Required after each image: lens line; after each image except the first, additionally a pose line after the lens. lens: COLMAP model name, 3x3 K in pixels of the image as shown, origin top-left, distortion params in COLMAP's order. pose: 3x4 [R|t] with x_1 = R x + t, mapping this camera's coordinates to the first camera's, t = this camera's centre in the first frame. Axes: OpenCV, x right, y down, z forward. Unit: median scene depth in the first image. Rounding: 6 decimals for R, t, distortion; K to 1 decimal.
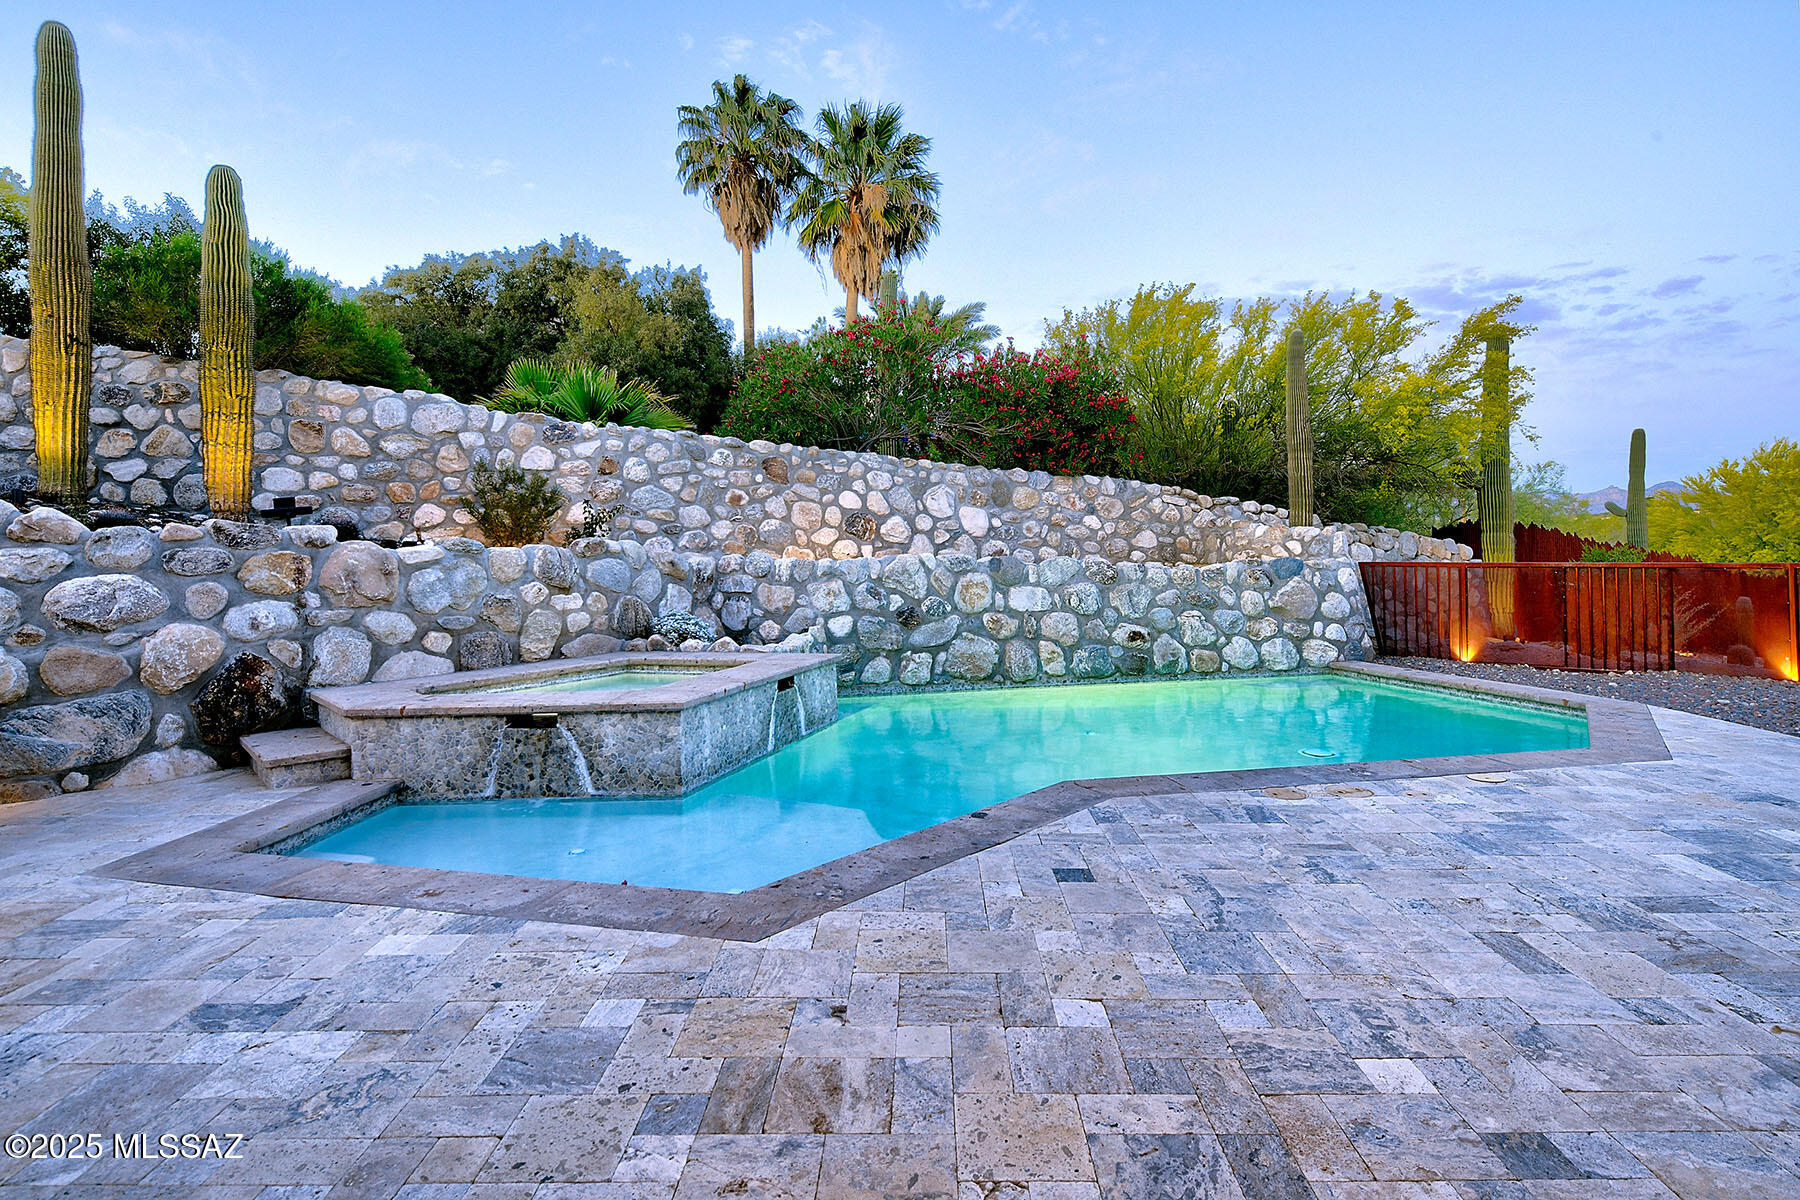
lens RADIAL K [[1008.1, 0, 902.1], [0, 1008.1, 585.8], [0, 0, 1]] dist [-0.001244, 0.000470]
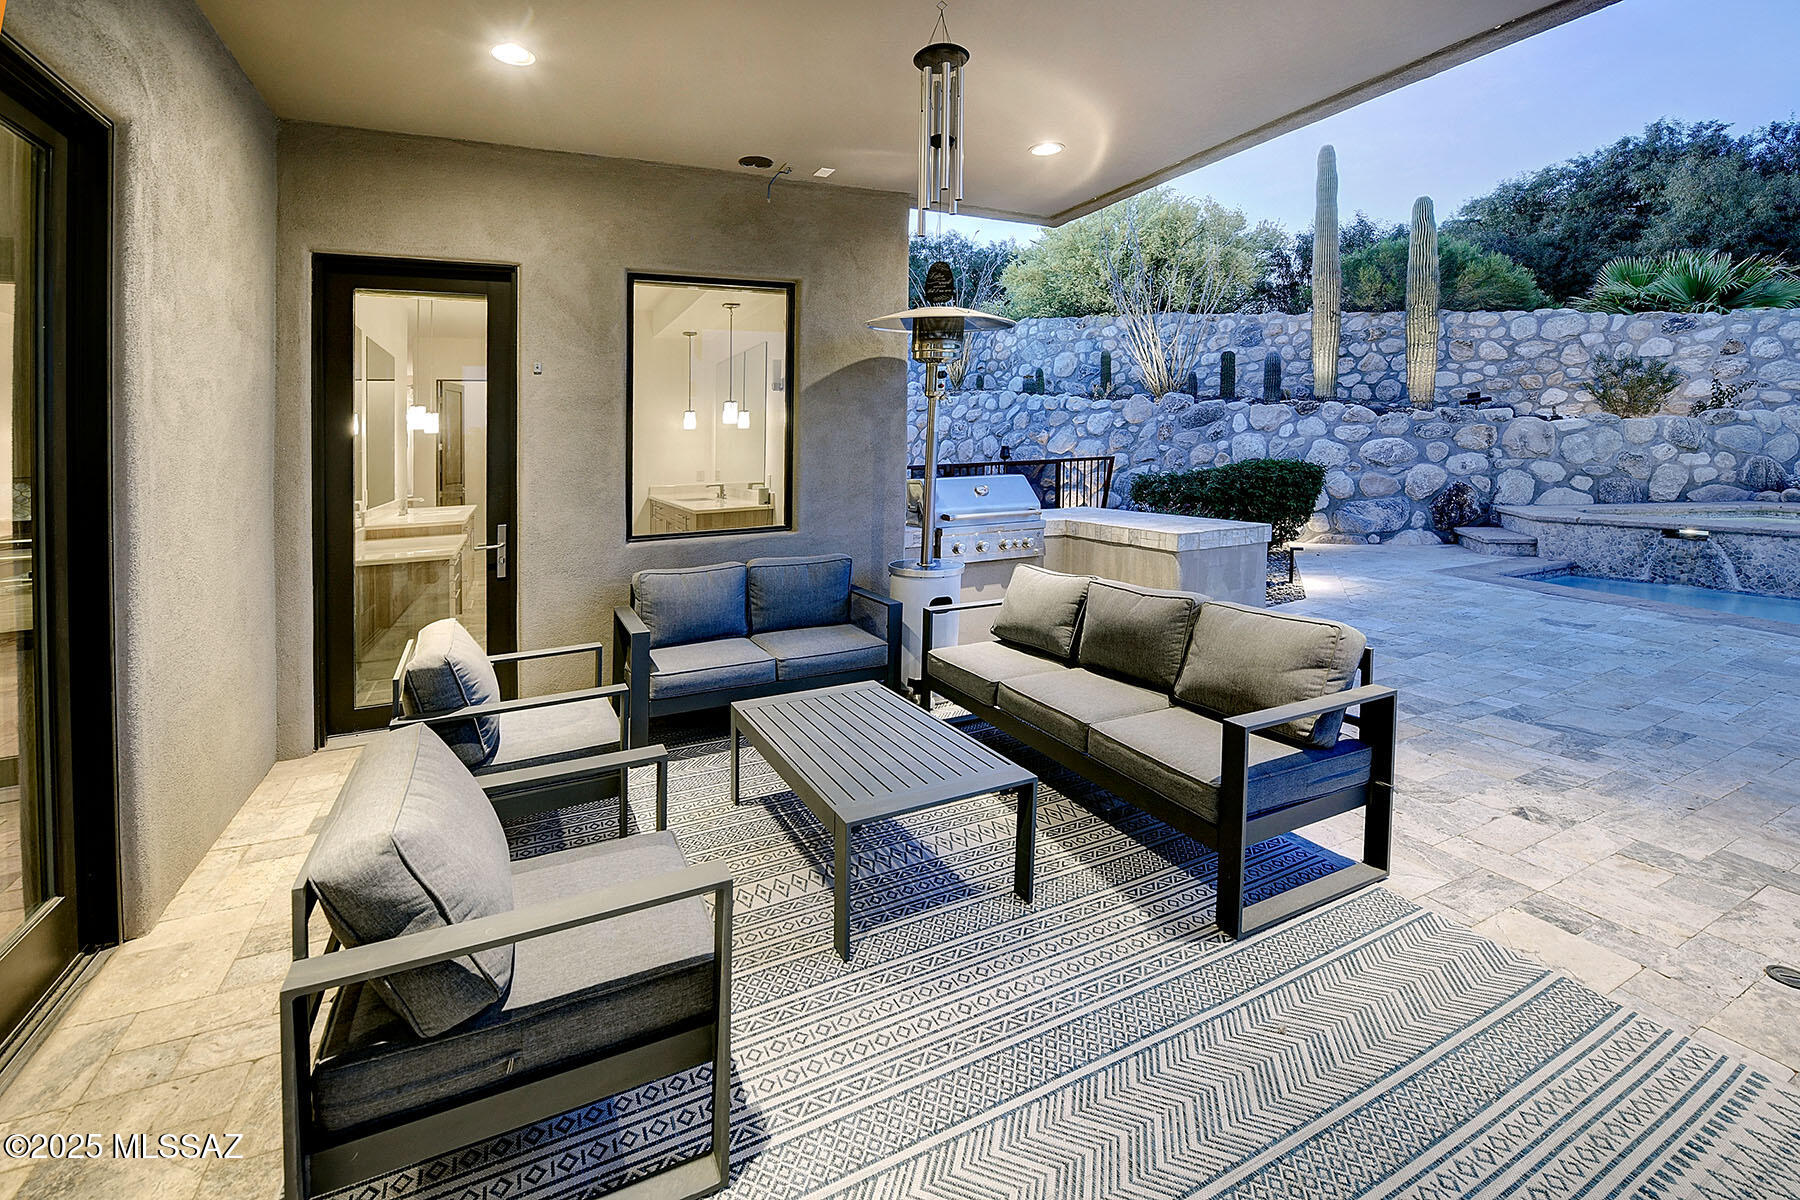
lens RADIAL K [[743.4, 0, 861.7], [0, 743.4, 480.1], [0, 0, 1]] dist [-0.020100, -0.000187]
pose [[0.433232, 0.047353, -0.900037, 0.042676], [-0.008751, 0.998793, 0.048337, 0.006657], [0.901240, -0.013065, 0.433124, -0.353507]]
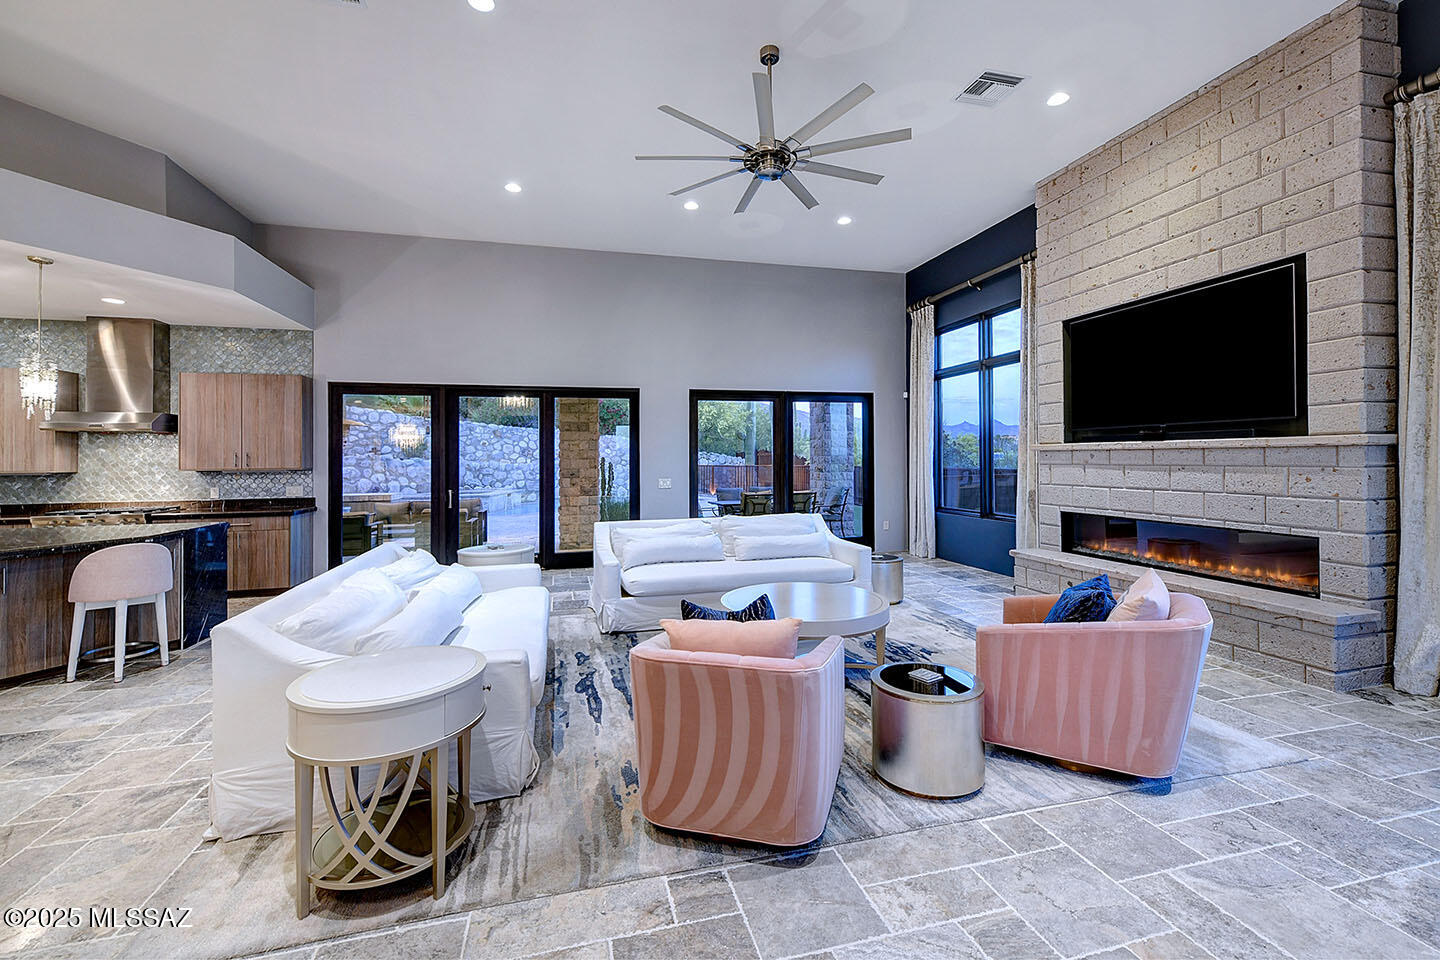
lens RADIAL K [[594.7, 0, 717.3], [0, 594.7, 467.7], [0, 0, 1]] dist [-0.020100, -0.000187]
pose [[0.961136, 0.002782, 0.276060, 0.023113], [0.002074, 0.999848, -0.017296, 0.024681], [-0.276066, 0.017197, 0.960985, -1.185561]]
